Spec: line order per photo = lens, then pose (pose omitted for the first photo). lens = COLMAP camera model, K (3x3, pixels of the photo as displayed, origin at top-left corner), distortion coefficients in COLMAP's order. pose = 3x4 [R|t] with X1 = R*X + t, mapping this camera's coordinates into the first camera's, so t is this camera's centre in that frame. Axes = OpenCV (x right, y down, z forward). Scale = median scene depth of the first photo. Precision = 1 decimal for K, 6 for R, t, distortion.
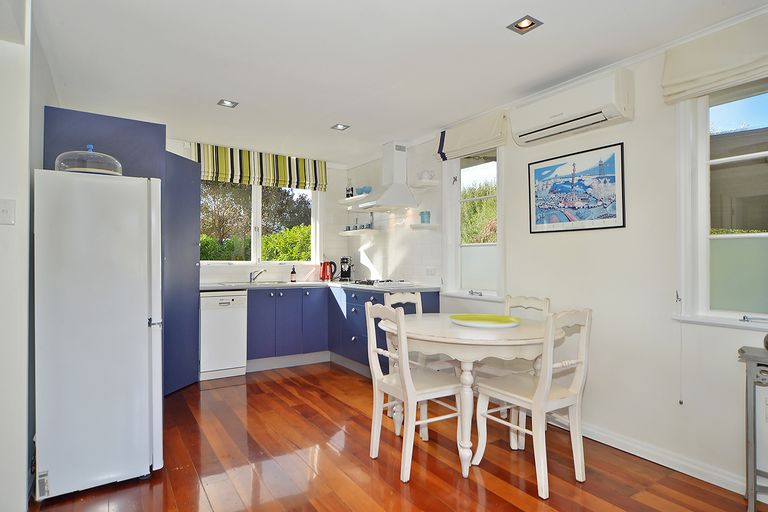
lens RADIAL K [[429.2, 0, 384.0], [0, 429.2, 256.0], [0, 0, 1]] dist [-0.001833, -0.001533]
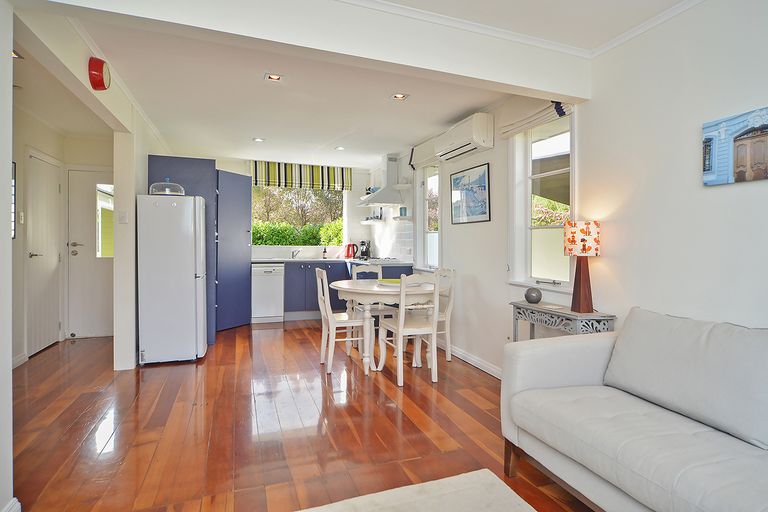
lens RADIAL K [[403.5, 0, 384.3], [0, 403.5, 244.3], [0, 0, 1]] dist [0.001811, 0.000341]
pose [[0.977051, 0.006504, -0.212905, 0.408155], [-0.004150, 0.999925, 0.011503, -0.001161], [0.212964, -0.010355, 0.977005, -0.342587]]
